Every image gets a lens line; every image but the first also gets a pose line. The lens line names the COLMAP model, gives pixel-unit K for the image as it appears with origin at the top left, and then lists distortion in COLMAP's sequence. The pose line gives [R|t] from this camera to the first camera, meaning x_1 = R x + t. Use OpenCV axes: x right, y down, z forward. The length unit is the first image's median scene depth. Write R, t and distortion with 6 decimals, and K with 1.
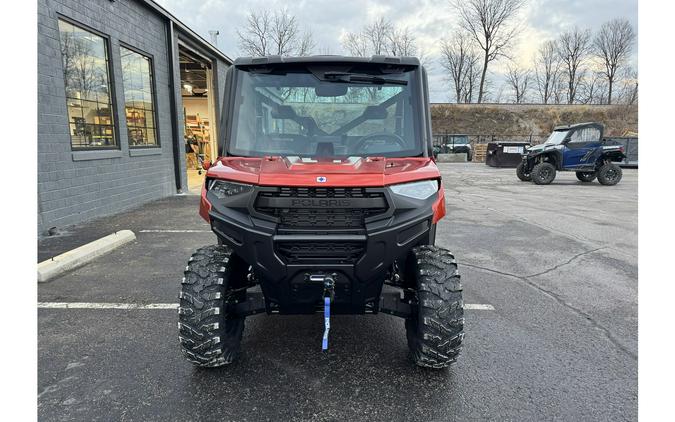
lens RADIAL K [[426.5, 0, 341.8], [0, 426.5, 228.5], [0, 0, 1]] dist [0.024104, -0.017726]
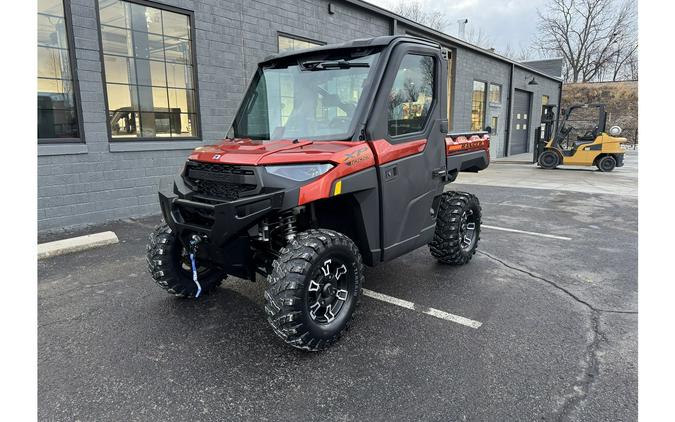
lens RADIAL K [[426.5, 0, 337.1], [0, 426.5, 215.8], [0, 0, 1]] dist [0.024104, -0.017726]
pose [[0.781470, 0.117381, -0.612803, 0.053132], [-0.119095, 0.992149, 0.038171, -0.002082], [0.612472, 0.043152, 0.789314, 0.015029]]
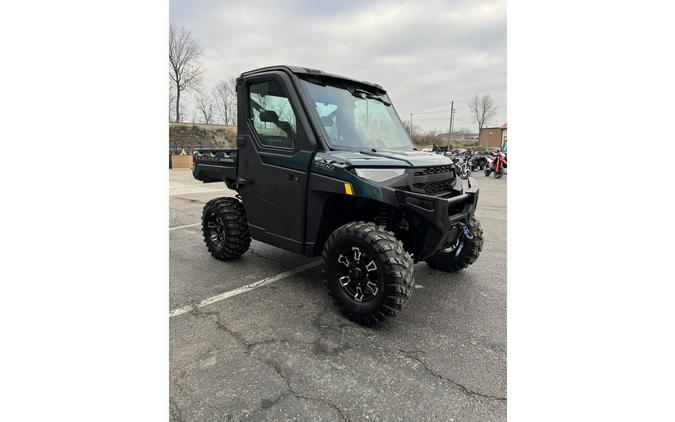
lens RADIAL K [[317.2, 0, 336.5], [0, 317.2, 209.0], [0, 0, 1]] dist [0.002732, -0.001503]
pose [[0.700560, -0.138962, 0.699933, -0.055359], [0.156462, 0.986900, 0.039333, -0.001903], [-0.696230, 0.081958, 0.713125, 0.022765]]
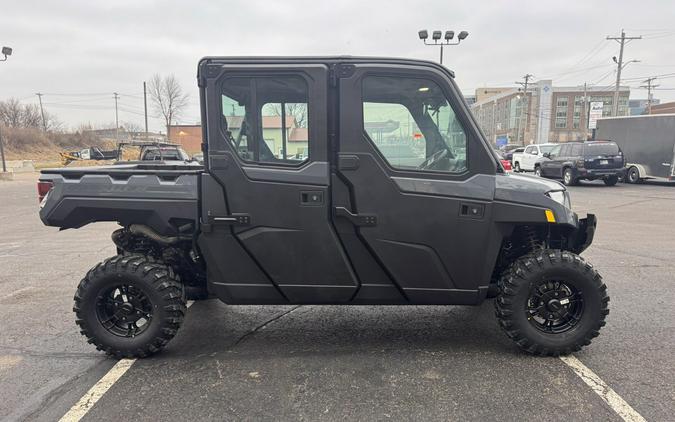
lens RADIAL K [[503.6, 0, 334.8], [0, 503.6, 210.6], [0, 0, 1]] dist [0.037930, -0.005015]
pose [[-0.003614, -0.115876, 0.993257, -0.097884], [0.212627, 0.970462, 0.113990, -0.020532], [-0.977127, 0.211605, 0.021131, 0.093477]]
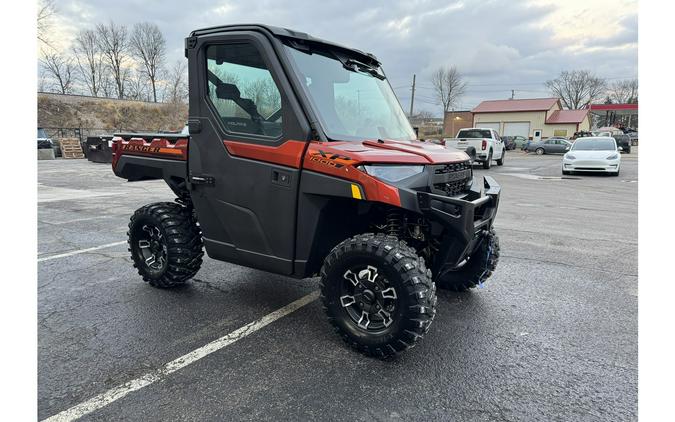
lens RADIAL K [[426.5, 0, 332.2], [0, 426.5, 235.3], [0, 0, 1]] dist [0.024104, -0.017726]
pose [[0.565927, -0.183698, 0.803730, -0.069465], [0.163550, 0.980502, 0.108940, -0.004749], [-0.808071, 0.069798, 0.584936, 0.032597]]
